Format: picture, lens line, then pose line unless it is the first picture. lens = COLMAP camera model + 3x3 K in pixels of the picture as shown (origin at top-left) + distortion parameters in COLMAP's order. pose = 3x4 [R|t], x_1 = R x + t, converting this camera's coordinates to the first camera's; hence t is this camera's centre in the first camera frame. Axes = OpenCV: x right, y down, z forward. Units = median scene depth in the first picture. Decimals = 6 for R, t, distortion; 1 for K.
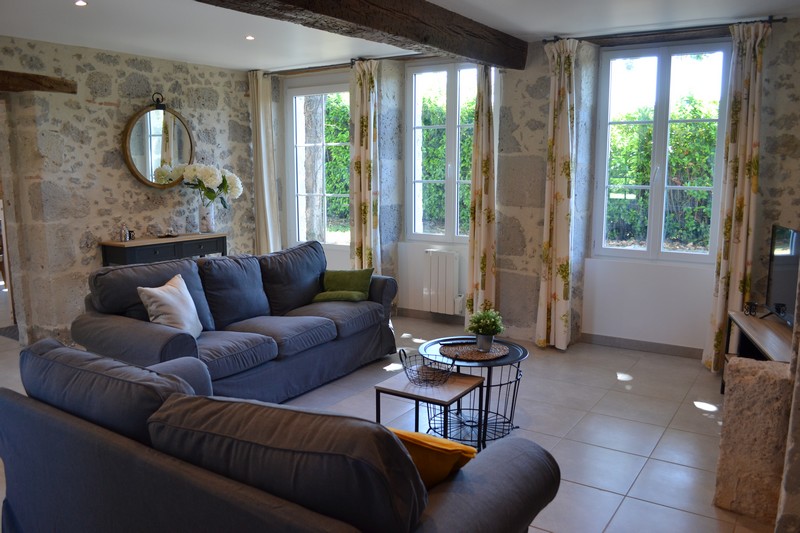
lens RADIAL K [[655.9, 0, 399.2], [0, 655.9, 266.6], [0, 0, 1]] dist [-0.042669, -0.005601]
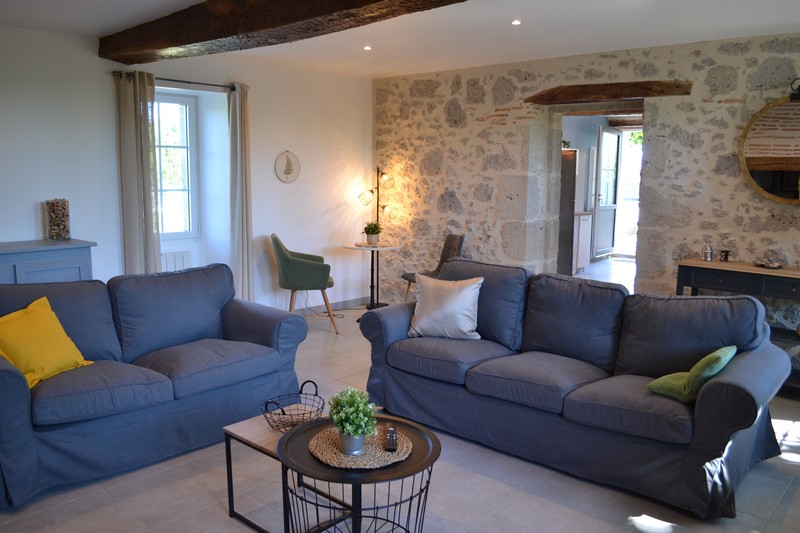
lens RADIAL K [[655.9, 0, 399.4], [0, 655.9, 266.8], [0, 0, 1]] dist [-0.042669, -0.005601]
pose [[-0.149338, 0.144565, -0.978161, 0.493541], [-0.163943, 0.971942, 0.168675, -0.112576], [0.975100, 0.185553, -0.121448, 0.732650]]
